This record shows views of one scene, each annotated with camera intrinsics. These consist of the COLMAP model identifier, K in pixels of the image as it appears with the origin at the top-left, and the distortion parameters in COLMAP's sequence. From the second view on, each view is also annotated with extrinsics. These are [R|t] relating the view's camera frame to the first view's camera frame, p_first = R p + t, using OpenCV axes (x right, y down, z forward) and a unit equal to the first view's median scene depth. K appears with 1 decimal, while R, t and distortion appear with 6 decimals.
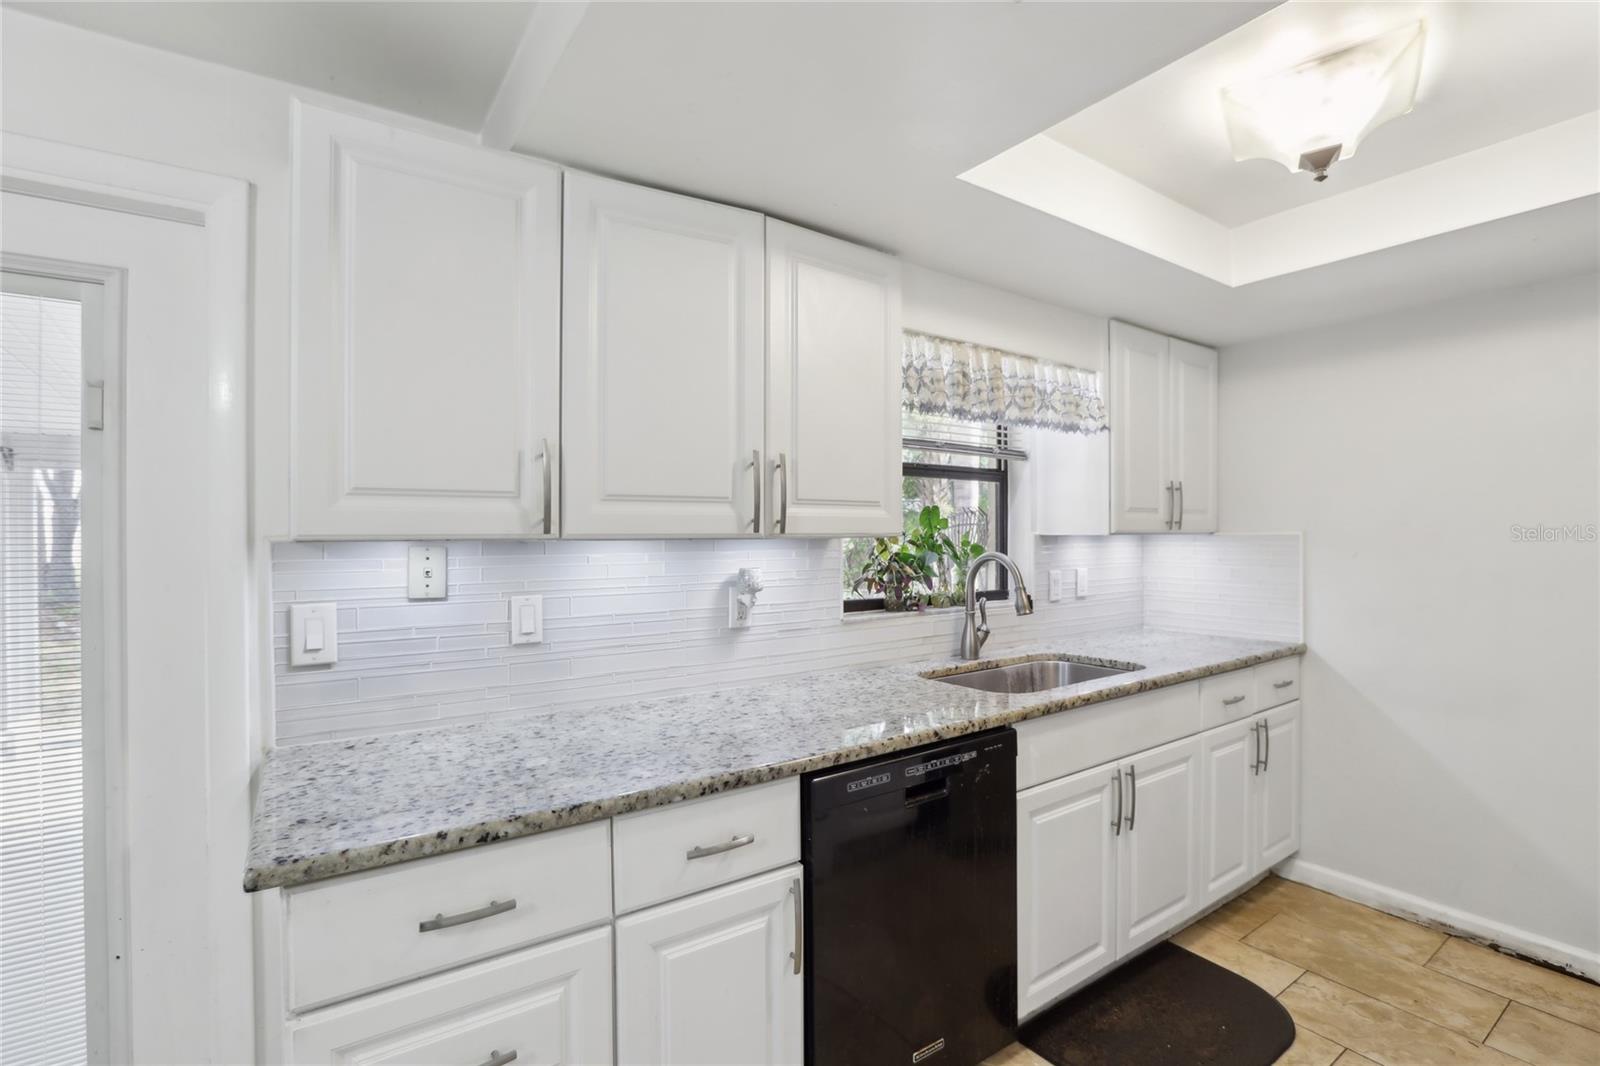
lens RADIAL K [[732.3, 0, 800.0], [0, 732.3, 533.0], [0, 0, 1]] dist [-0.046519, 0.011650]
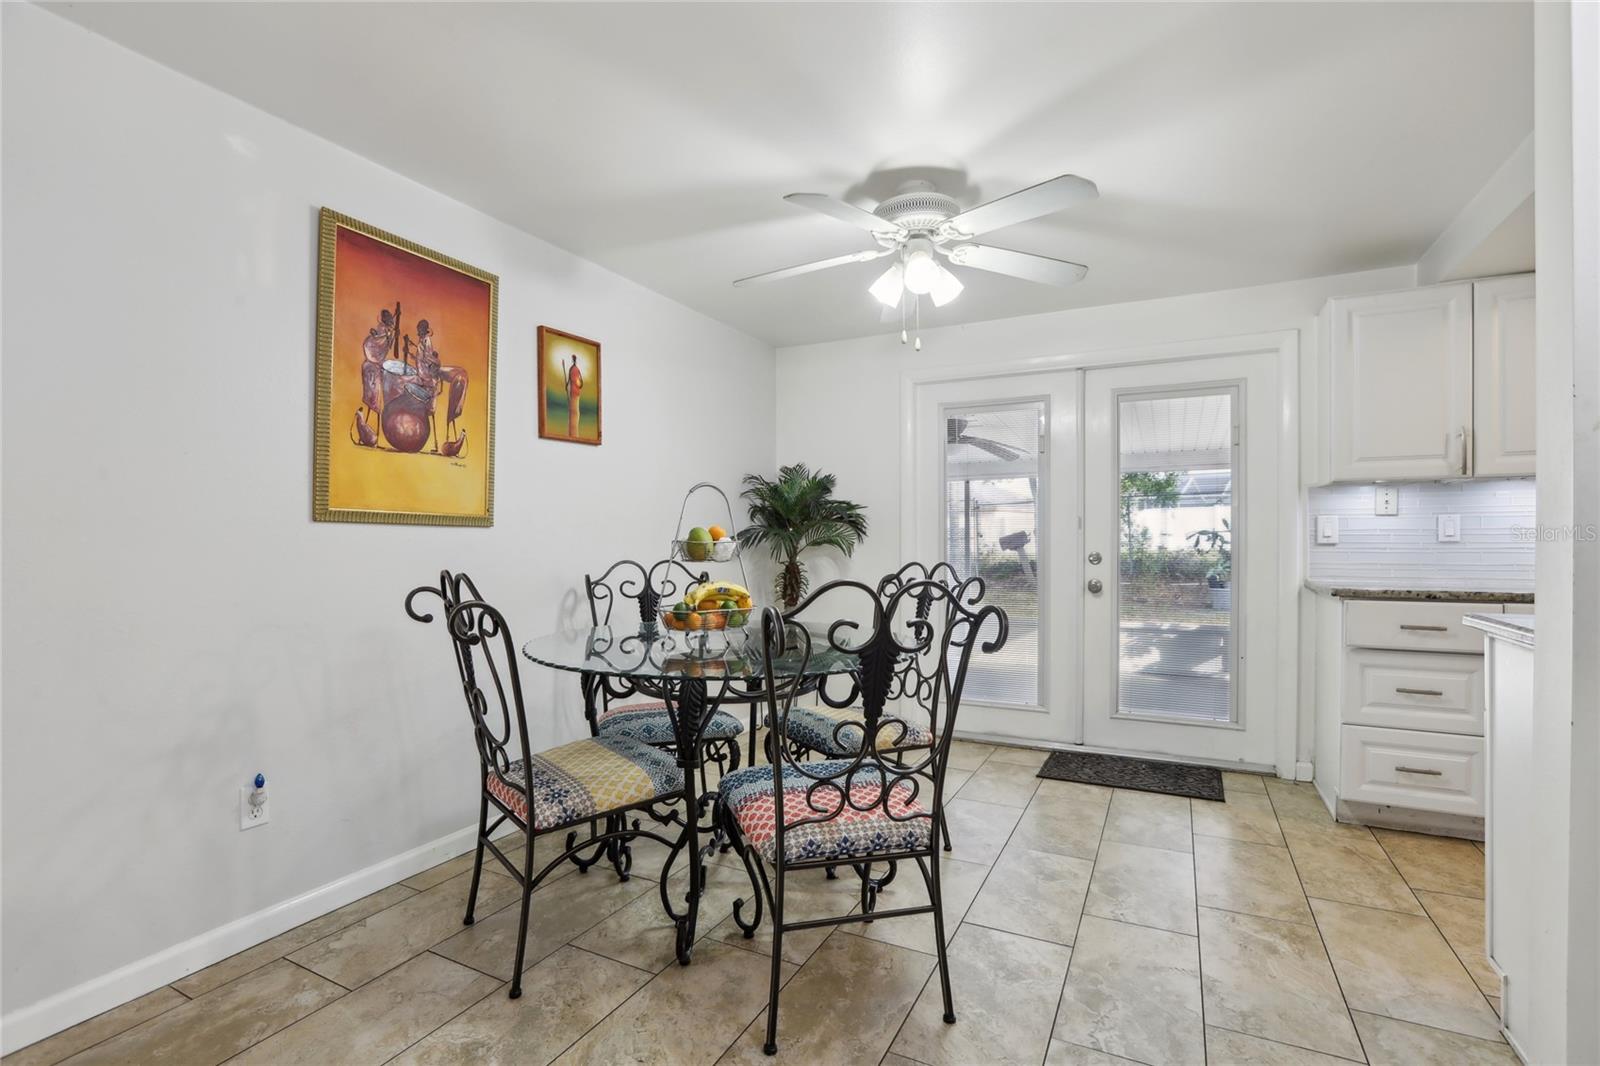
lens RADIAL K [[722.5, 0, 800.0], [0, 722.5, 533.0], [0, 0, 1]] dist [-0.055663, 0.023136]
pose [[0.462972, 0.001690, -0.886372, 0.366144], [-0.008621, 0.999959, -0.002597, 0.130666], [0.886331, 0.008844, 0.462967, -1.078071]]
